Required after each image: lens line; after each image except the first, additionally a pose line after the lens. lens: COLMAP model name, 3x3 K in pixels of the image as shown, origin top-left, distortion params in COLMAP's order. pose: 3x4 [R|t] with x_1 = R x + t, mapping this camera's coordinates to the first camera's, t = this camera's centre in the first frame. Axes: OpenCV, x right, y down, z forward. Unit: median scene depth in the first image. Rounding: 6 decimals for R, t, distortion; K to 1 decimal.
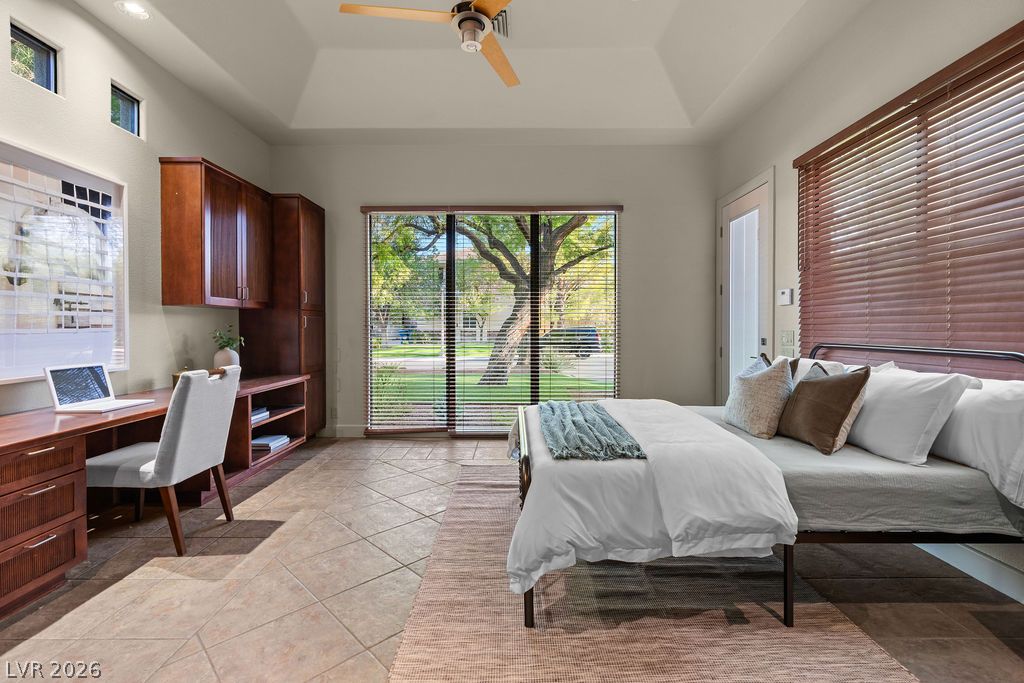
lens RADIAL K [[468.6, 0, 512.4], [0, 468.6, 335.8], [0, 0, 1]] dist [-0.005798, 0.001223]
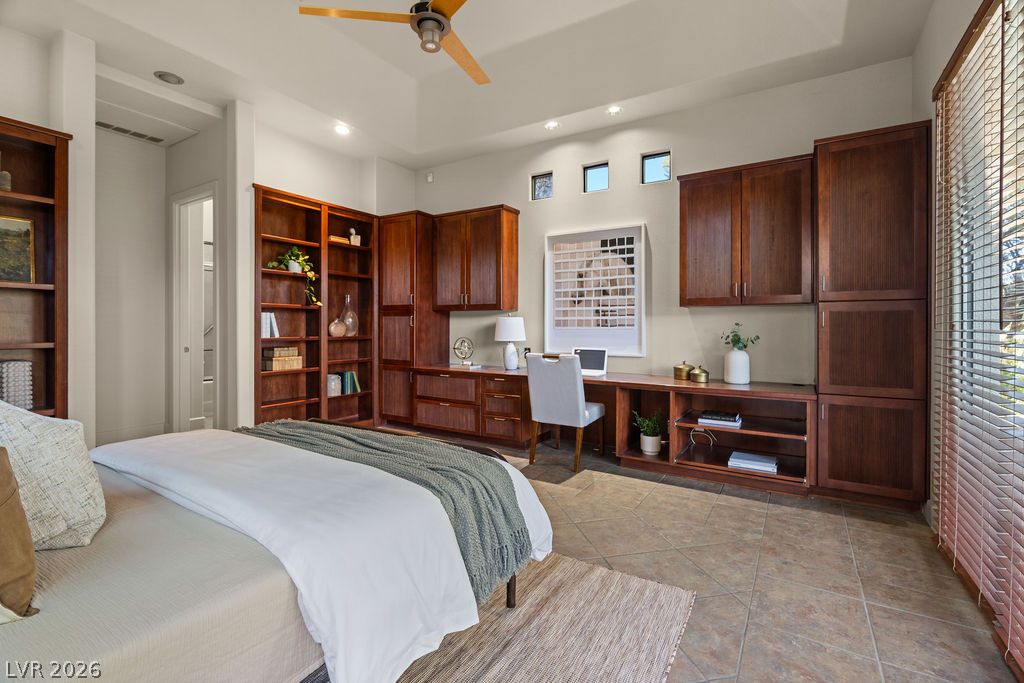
lens RADIAL K [[468.6, 0, 508.8], [0, 468.6, 323.0], [0, 0, 1]] dist [-0.005798, 0.001223]
pose [[-0.526121, 0.001595, -0.850408, 0.654389], [-0.014680, 0.999832, 0.010957, -0.042178], [0.850283, 0.018249, -0.526009, 1.580800]]
